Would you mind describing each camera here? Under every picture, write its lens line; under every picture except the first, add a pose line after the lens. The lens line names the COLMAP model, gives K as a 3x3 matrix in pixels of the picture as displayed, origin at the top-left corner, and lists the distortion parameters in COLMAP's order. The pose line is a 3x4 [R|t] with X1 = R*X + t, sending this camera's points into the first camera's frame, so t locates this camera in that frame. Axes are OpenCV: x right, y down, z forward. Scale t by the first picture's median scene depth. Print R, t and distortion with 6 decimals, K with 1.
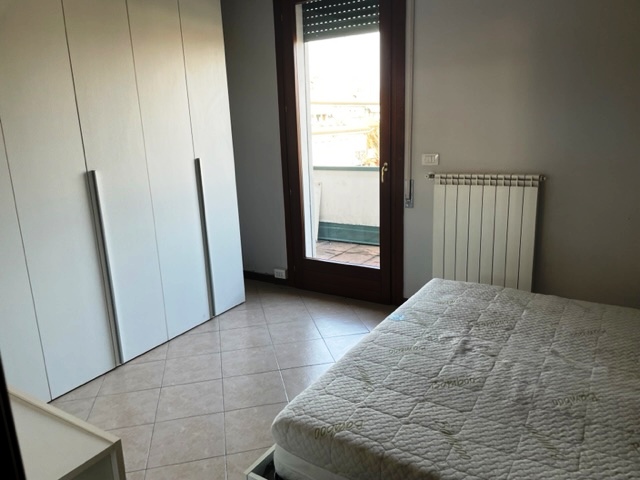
lens RADIAL K [[483.9, 0, 318.9], [0, 483.9, 236.5], [0, 0, 1]] dist [0.082799, -0.089022]
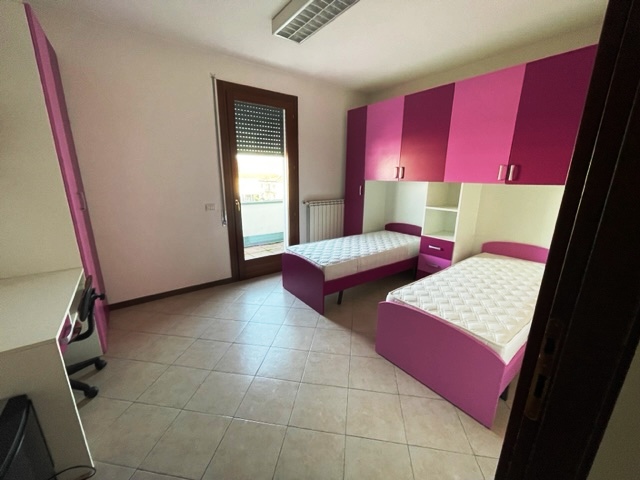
lens RADIAL K [[256.5, 0, 315.8], [0, 256.5, 242.5], [0, 0, 1]] dist [-0.000019, 0.000021]
pose [[0.362737, -0.191738, 0.911953, -0.793924], [0.193747, 0.972737, 0.127454, -0.084044], [-0.911528, 0.130456, 0.389997, 0.506211]]
